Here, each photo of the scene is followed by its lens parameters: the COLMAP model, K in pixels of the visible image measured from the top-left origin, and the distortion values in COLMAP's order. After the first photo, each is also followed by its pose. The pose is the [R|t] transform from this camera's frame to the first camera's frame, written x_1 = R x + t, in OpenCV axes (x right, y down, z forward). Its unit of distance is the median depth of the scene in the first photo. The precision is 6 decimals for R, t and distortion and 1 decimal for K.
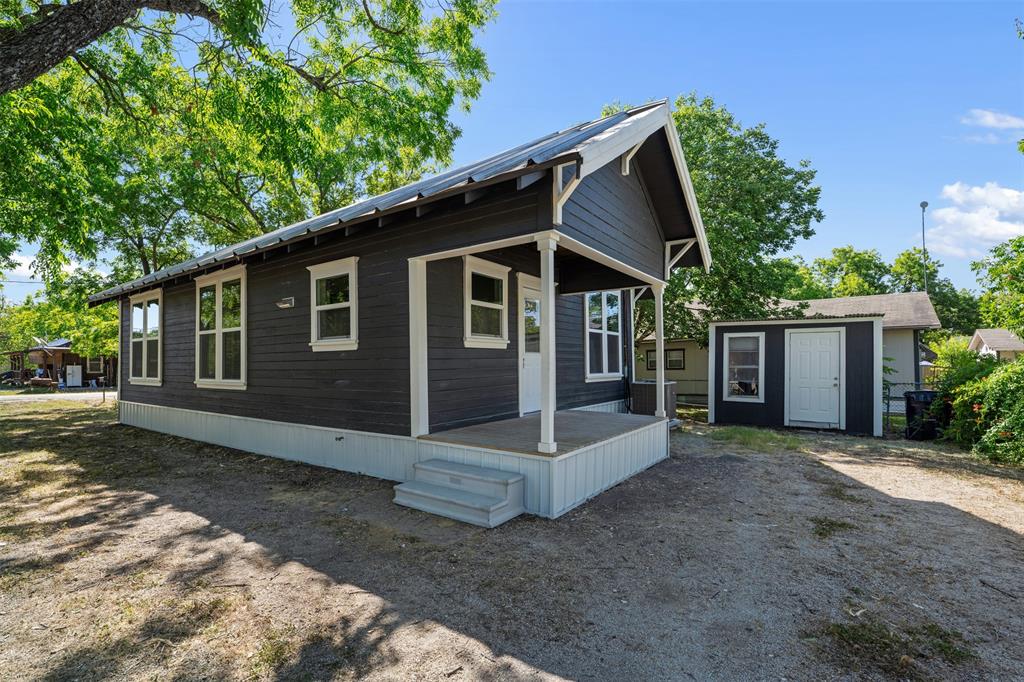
lens RADIAL K [[464.4, 0, 491.1], [0, 464.4, 359.2], [0, 0, 1]] dist [0.002708, 0.000897]
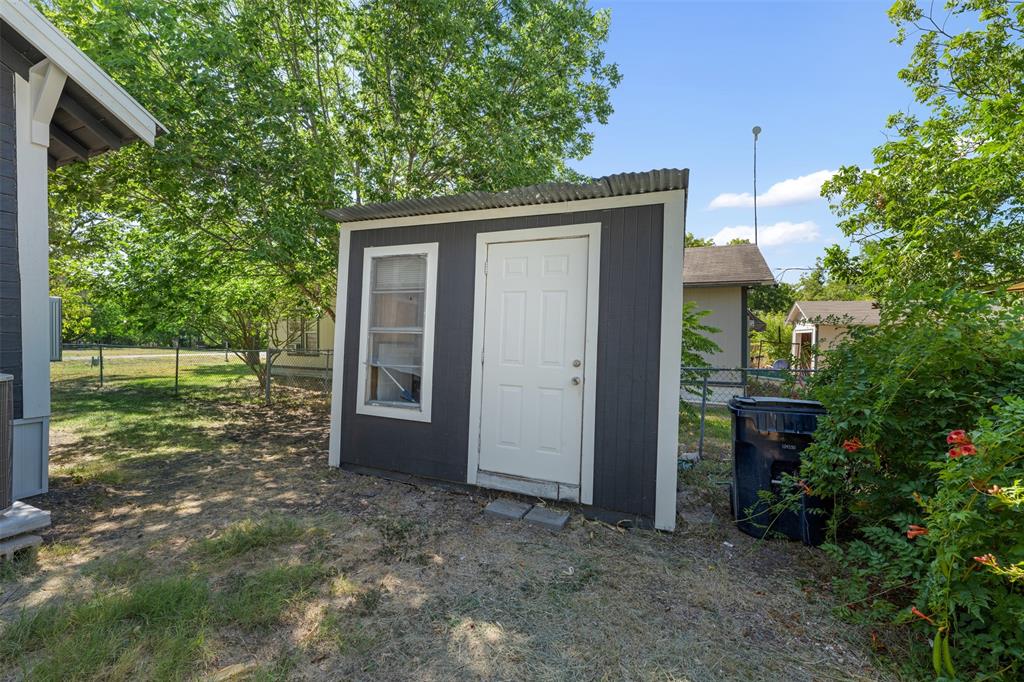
lens RADIAL K [[409.9, 0, 511.2], [0, 409.9, 341.5], [0, 0, 1]] dist [-0.000978, 0.000243]
pose [[0.970656, 0.014453, 0.240038, 0.565416], [-0.020655, 0.999514, 0.023343, 0.016121], [-0.239584, -0.027616, 0.970483, 0.644735]]
